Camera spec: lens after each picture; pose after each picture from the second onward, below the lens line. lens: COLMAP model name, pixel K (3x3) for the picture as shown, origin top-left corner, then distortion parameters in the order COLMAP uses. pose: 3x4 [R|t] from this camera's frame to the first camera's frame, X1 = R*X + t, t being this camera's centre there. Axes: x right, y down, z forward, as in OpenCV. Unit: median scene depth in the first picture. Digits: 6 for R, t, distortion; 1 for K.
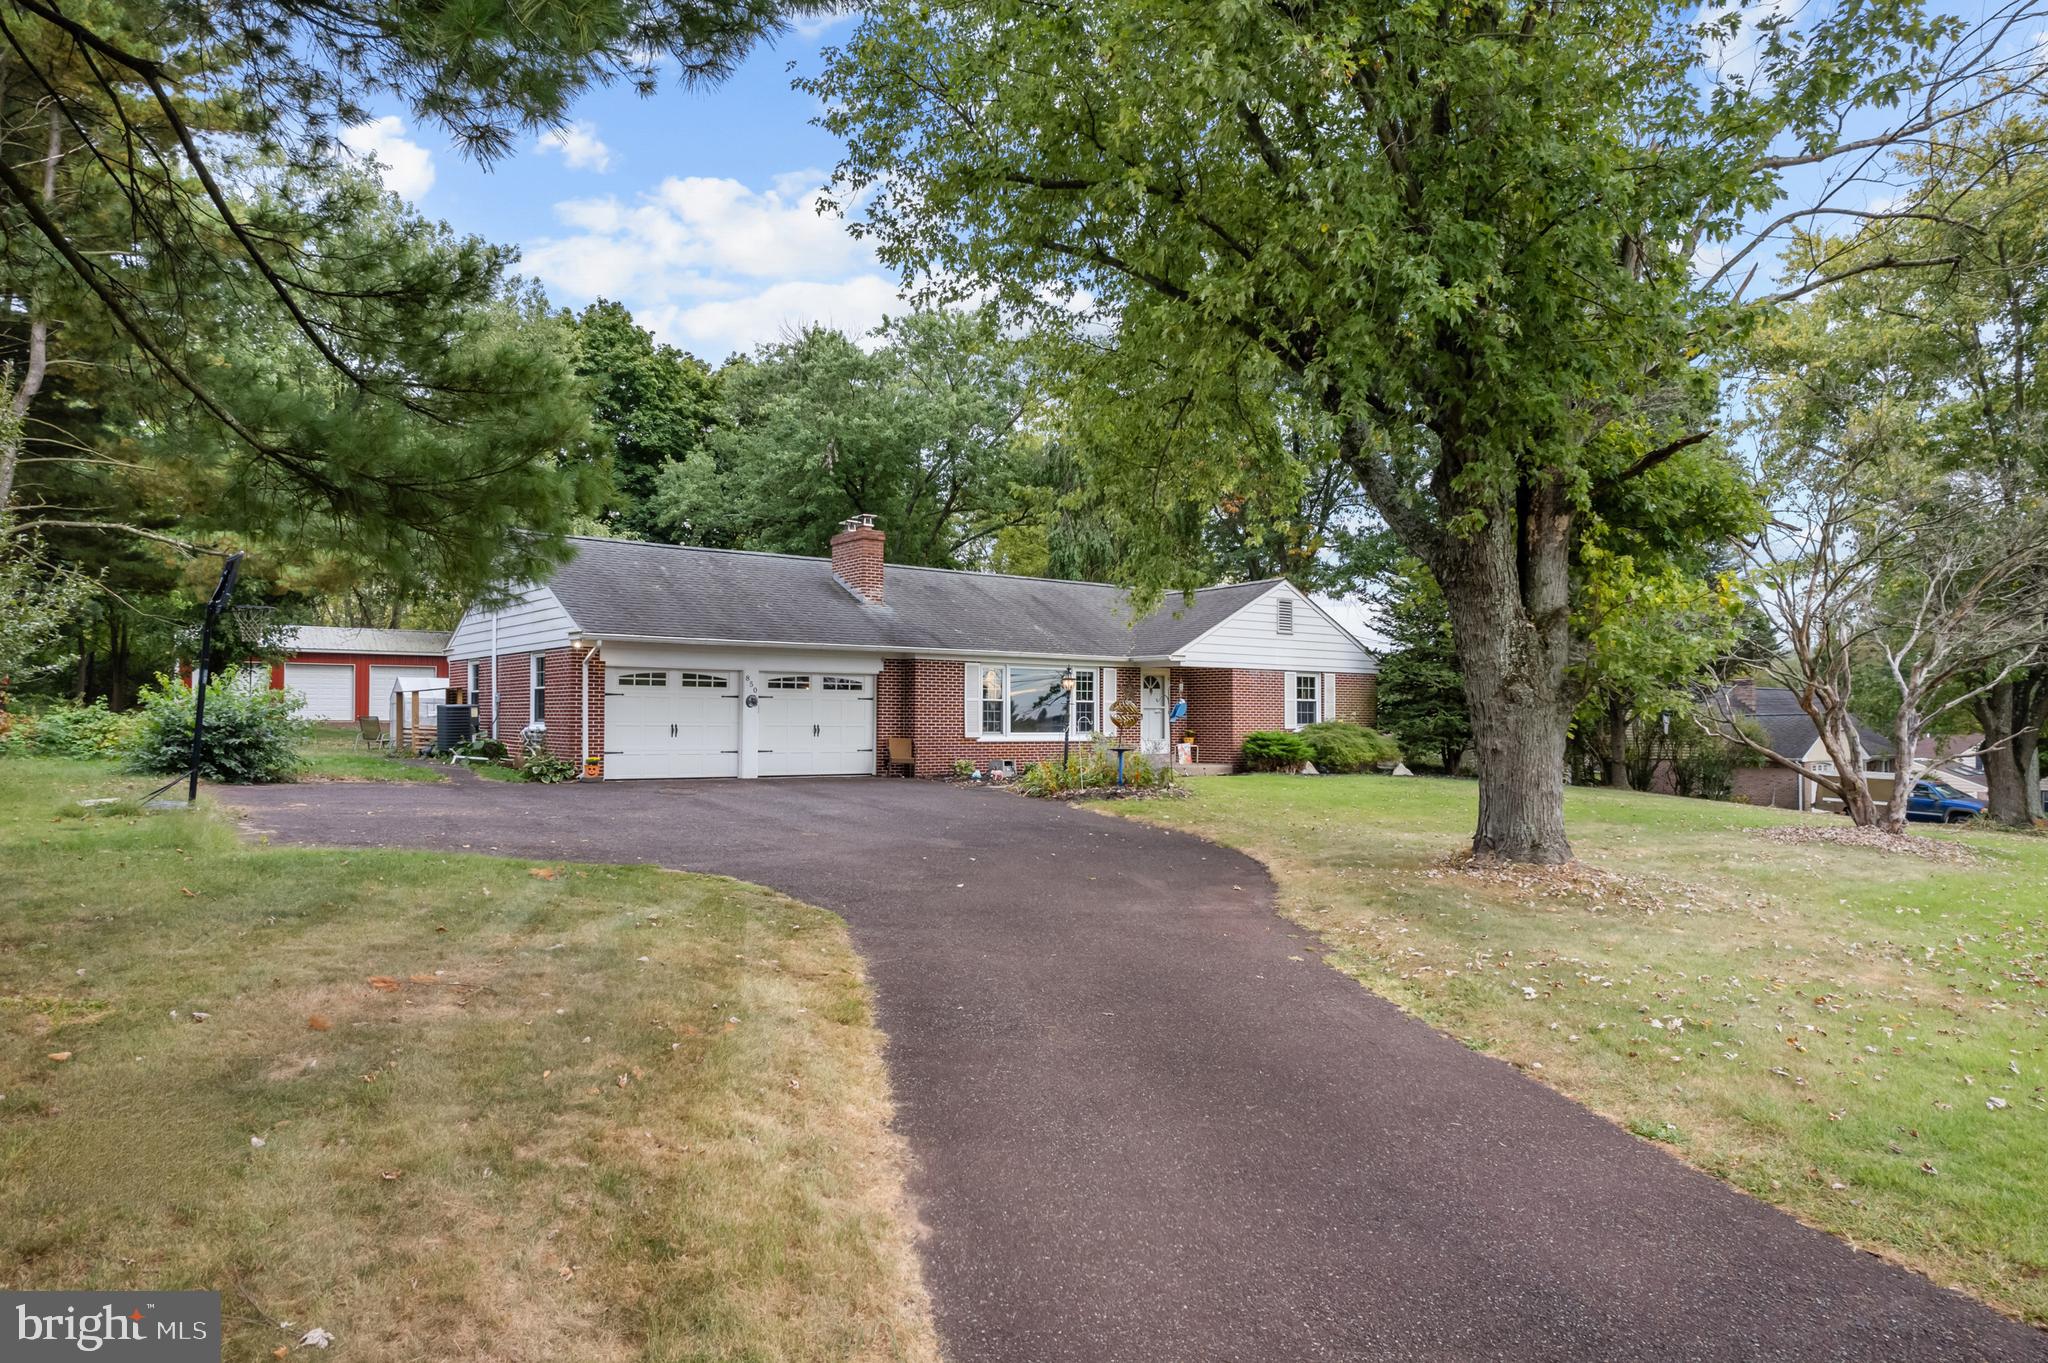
lens RADIAL K [[1304.5, 0, 1024.0], [0, 1304.5, 681.5], [0, 0, 1]] dist [-0.044483, -0.000269]
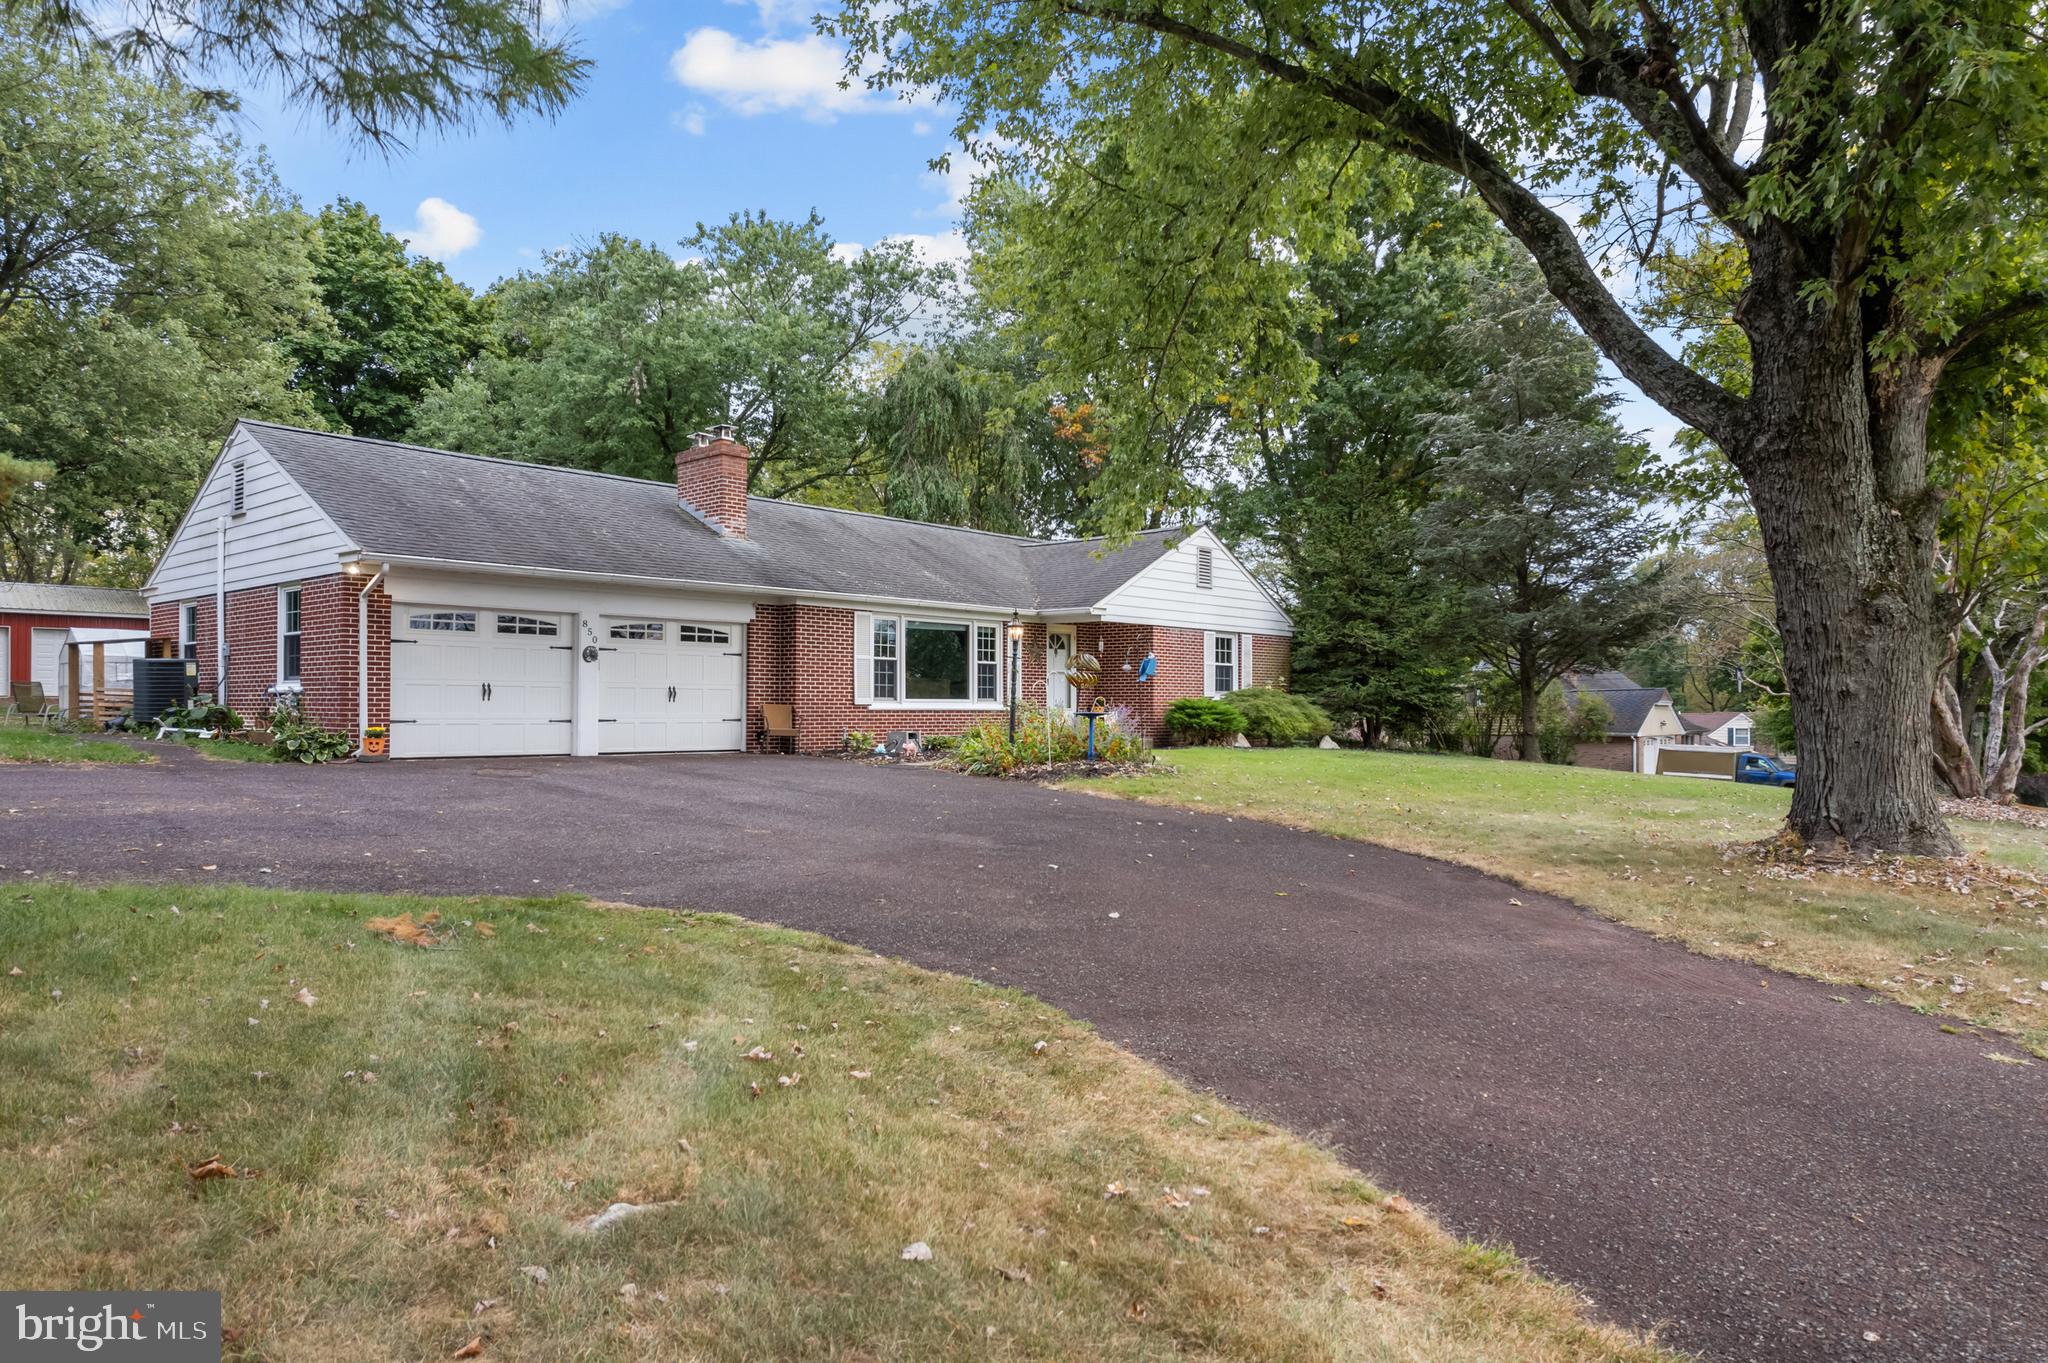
lens RADIAL K [[1311.6, 0, 1024.0], [0, 1311.6, 681.5], [0, 0, 1]] dist [-0.088792, 0.090395]
pose [[0.982745, 0.001987, 0.184955, -0.084829], [-0.004209, 0.999924, 0.011625, 0.017760], [-0.184917, -0.012203, 0.982678, 0.176740]]
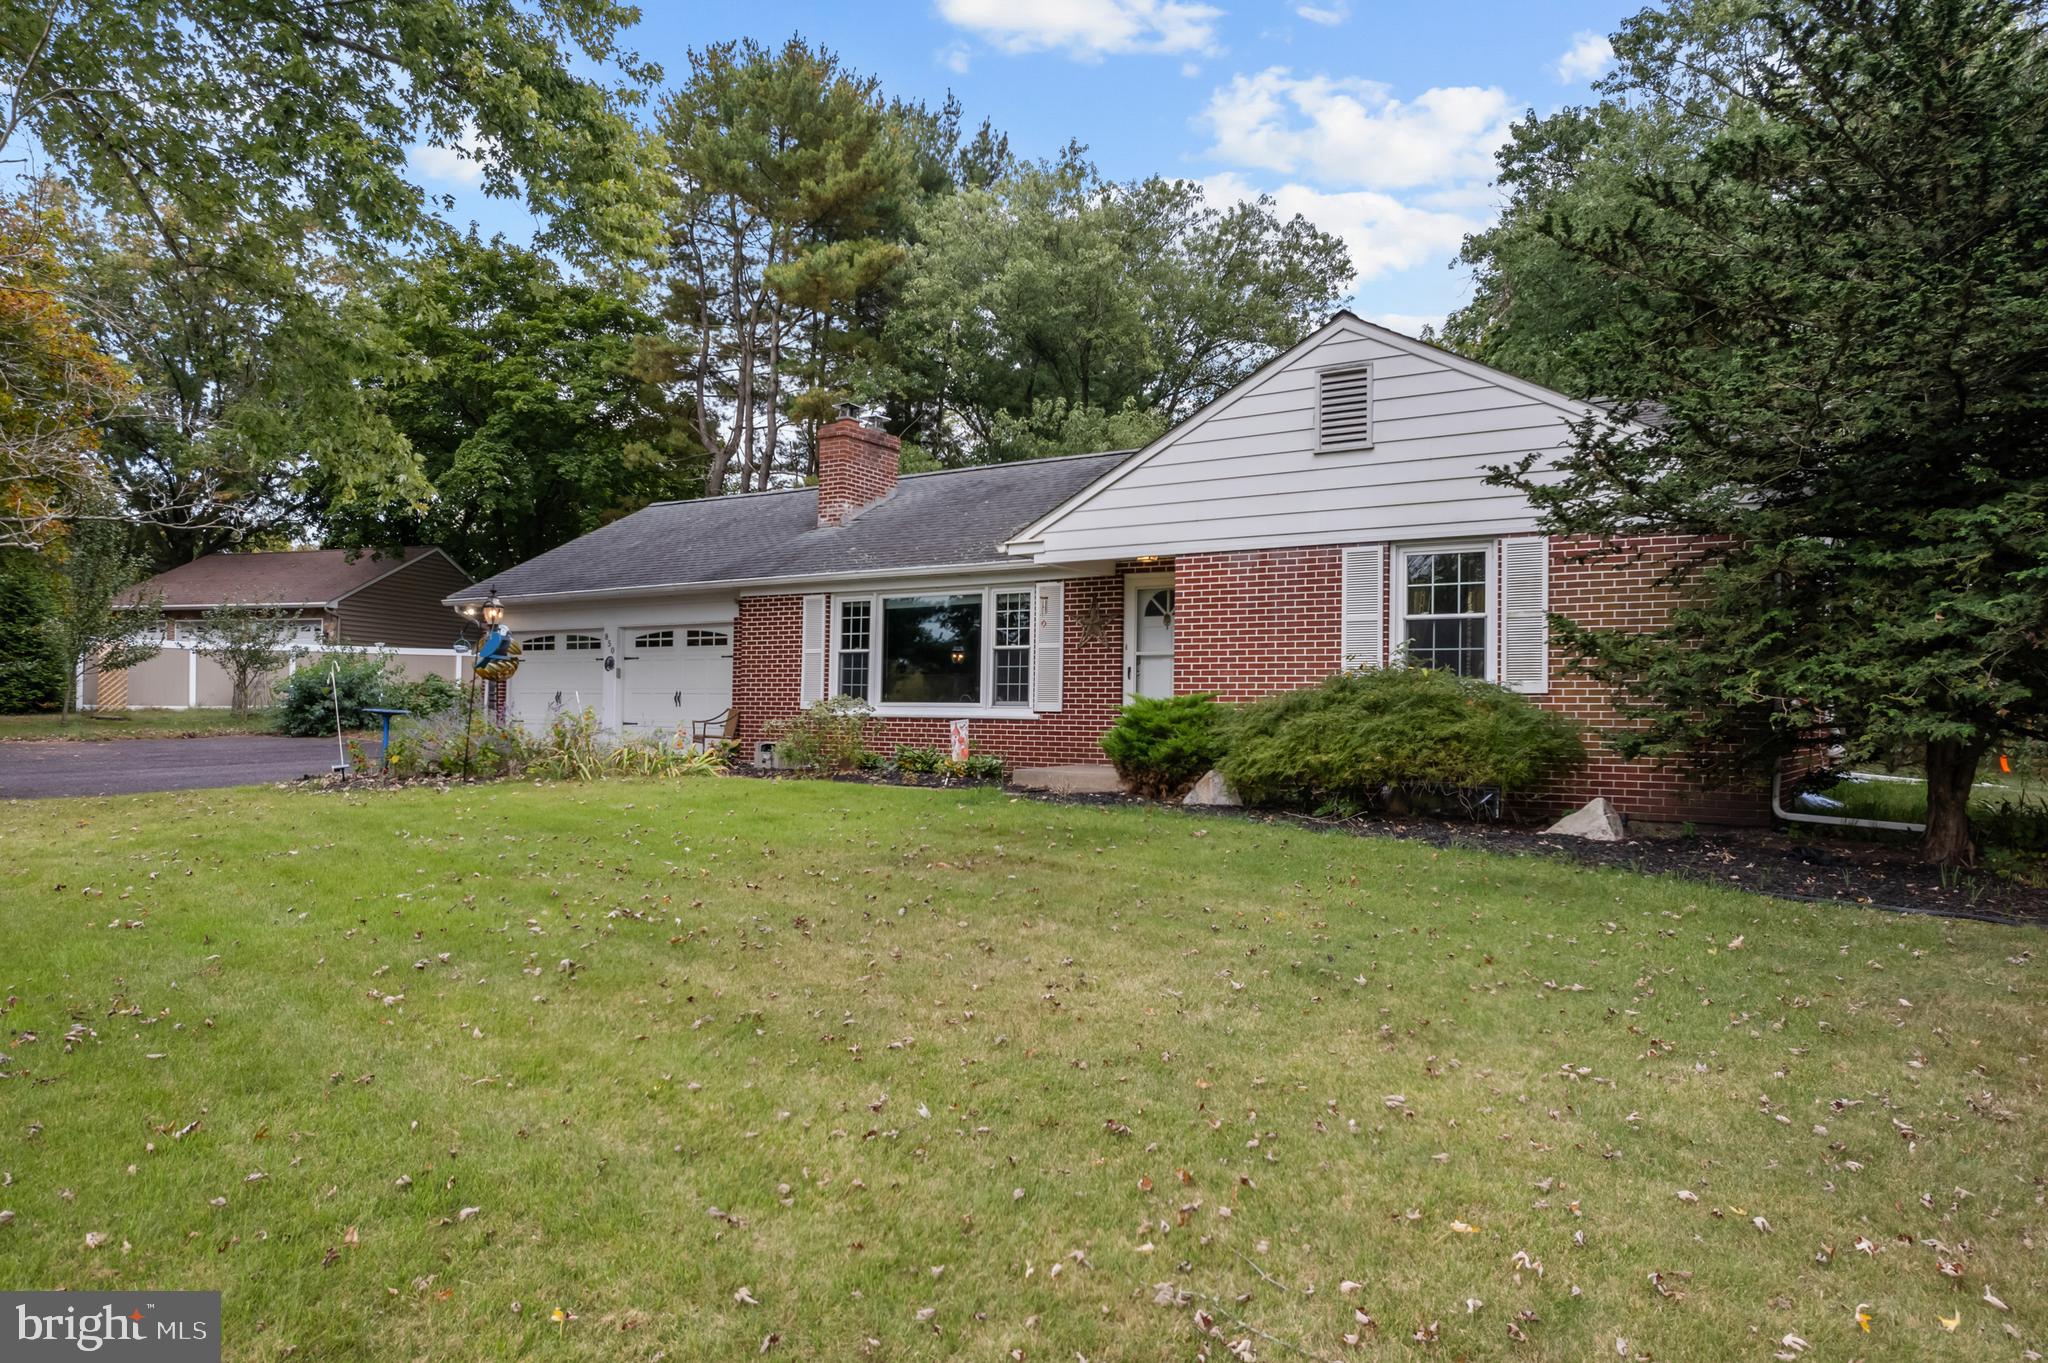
lens RADIAL K [[1328.9, 0, 1024.0], [0, 1328.9, 681.5], [0, 0, 1]] dist [-0.001739, 0.000145]
pose [[0.275235, -0.016675, -0.961232, 0.594157], [0.025549, 0.999623, -0.010026, 0.035923], [0.961037, -0.021799, 0.275557, 0.855287]]
